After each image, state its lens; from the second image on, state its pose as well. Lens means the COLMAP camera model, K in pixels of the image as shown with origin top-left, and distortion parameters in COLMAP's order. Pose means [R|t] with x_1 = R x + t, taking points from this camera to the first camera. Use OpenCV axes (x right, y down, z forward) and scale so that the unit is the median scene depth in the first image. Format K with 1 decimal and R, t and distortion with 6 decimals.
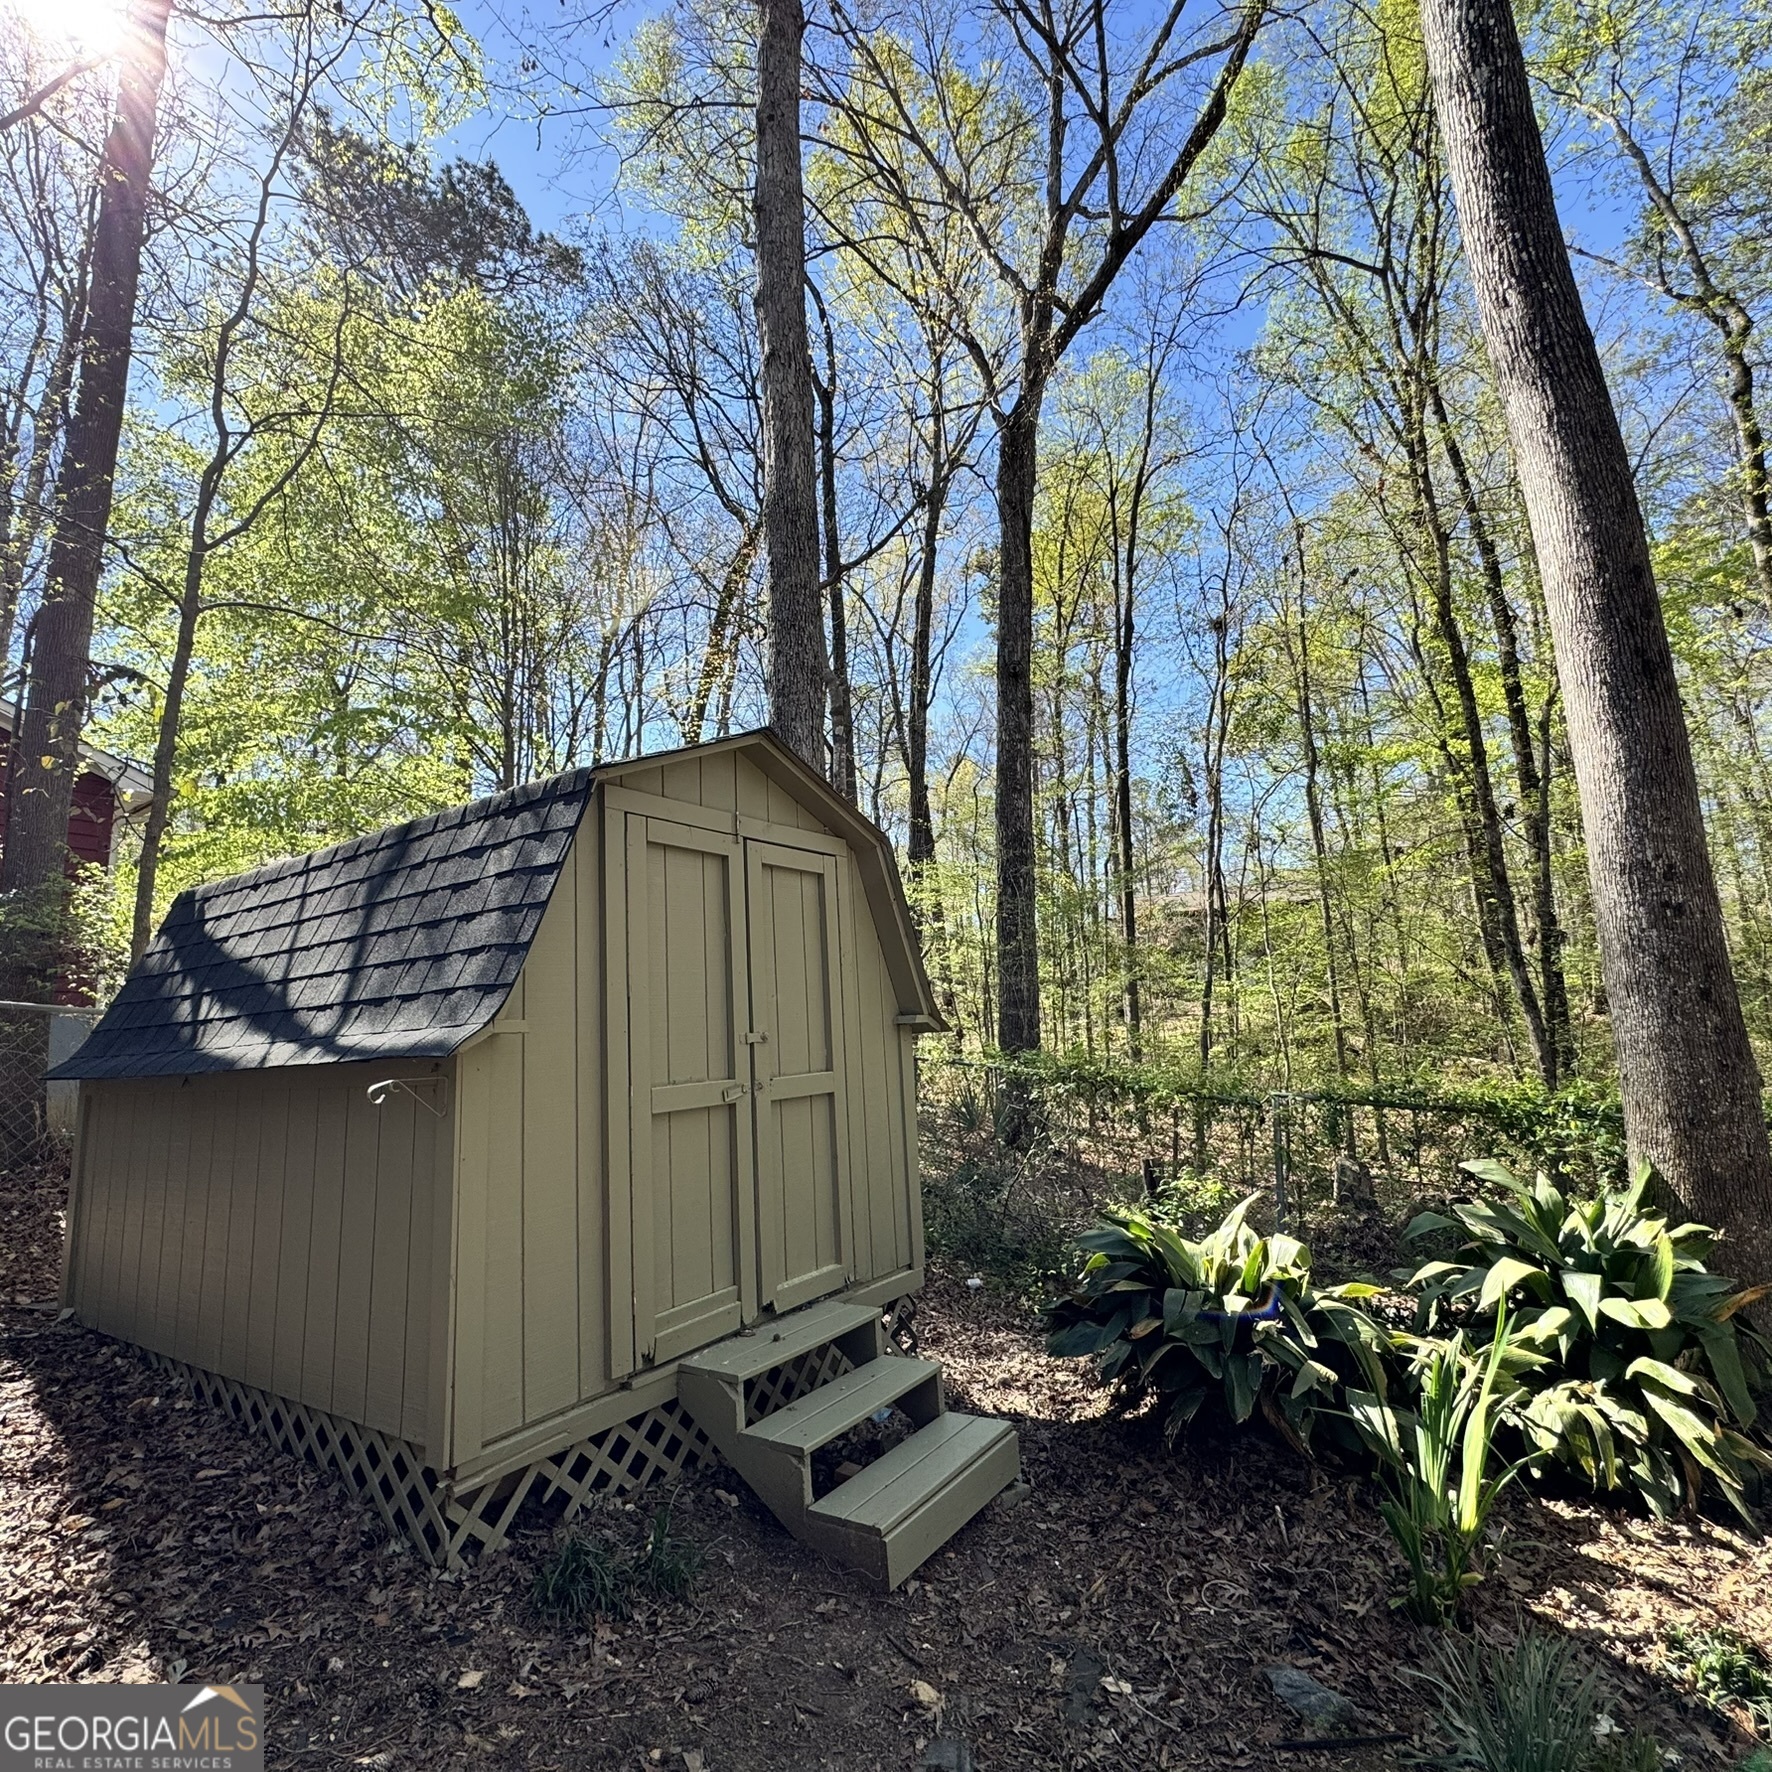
lens RADIAL K [[939.5, 0, 884.8], [0, 939.5, 883.4], [0, 0, 1]] dist [-0.004240, 0.000825]
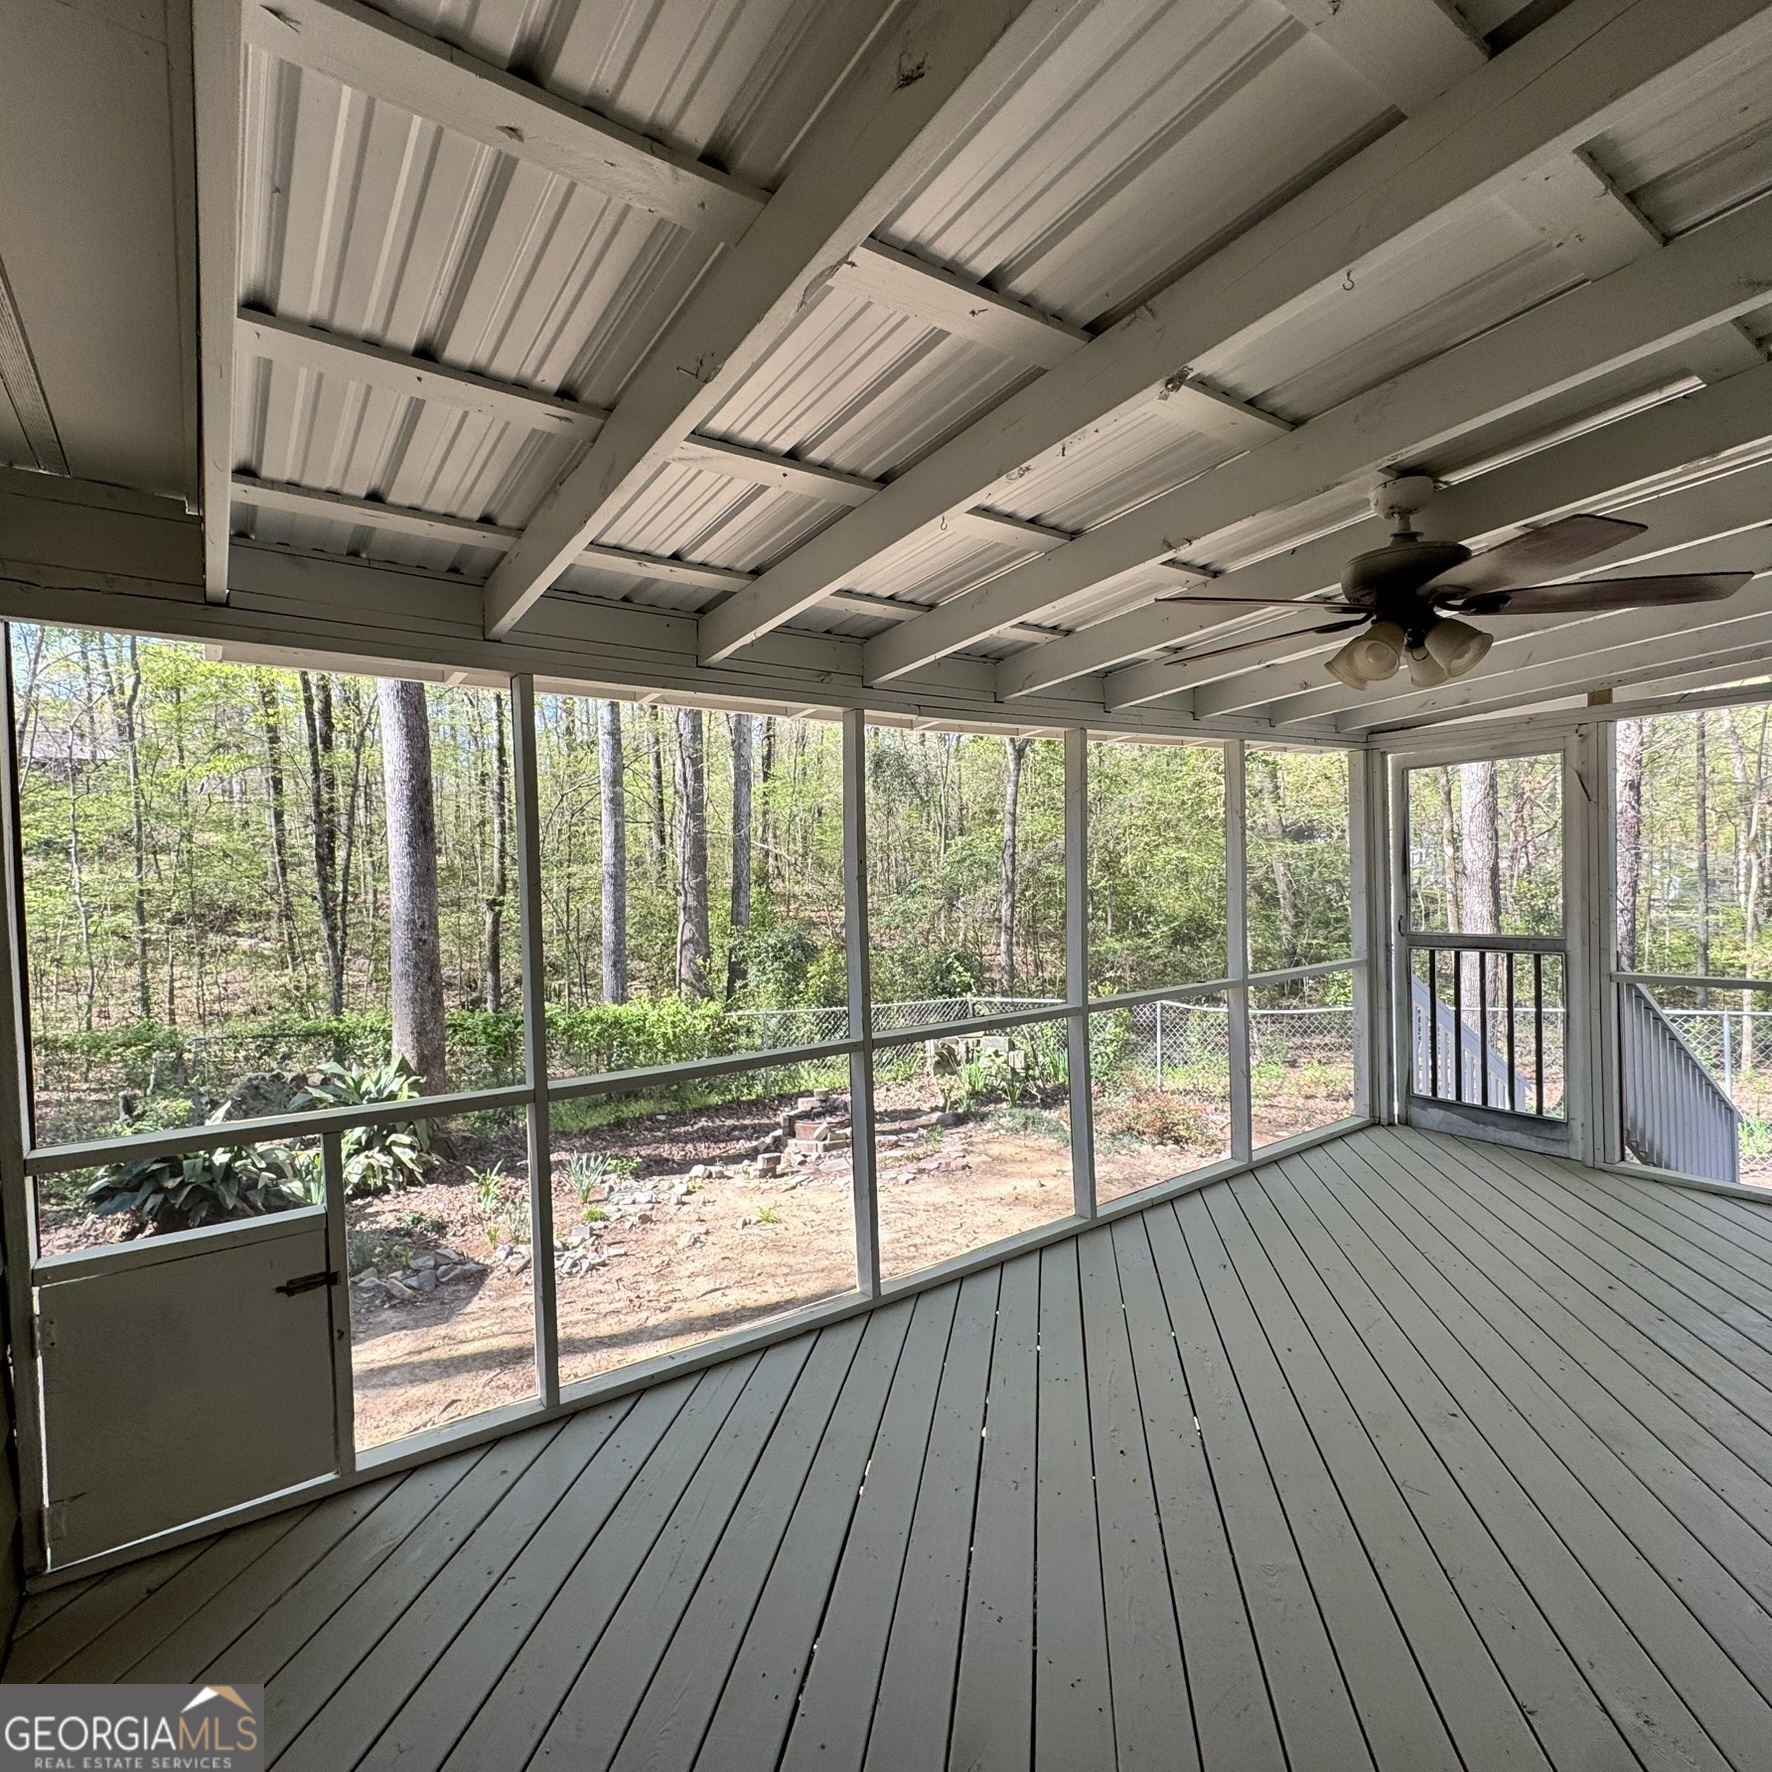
lens RADIAL K [[939.5, 0, 884.8], [0, 939.5, 883.4], [0, 0, 1]] dist [-0.004240, 0.000825]
pose [[0.387862, -0.000011, 0.921717, -1.013781], [-0.147309, 0.987145, 0.062000, -0.516761], [-0.909870, -0.159825, 0.382874, -1.070023]]
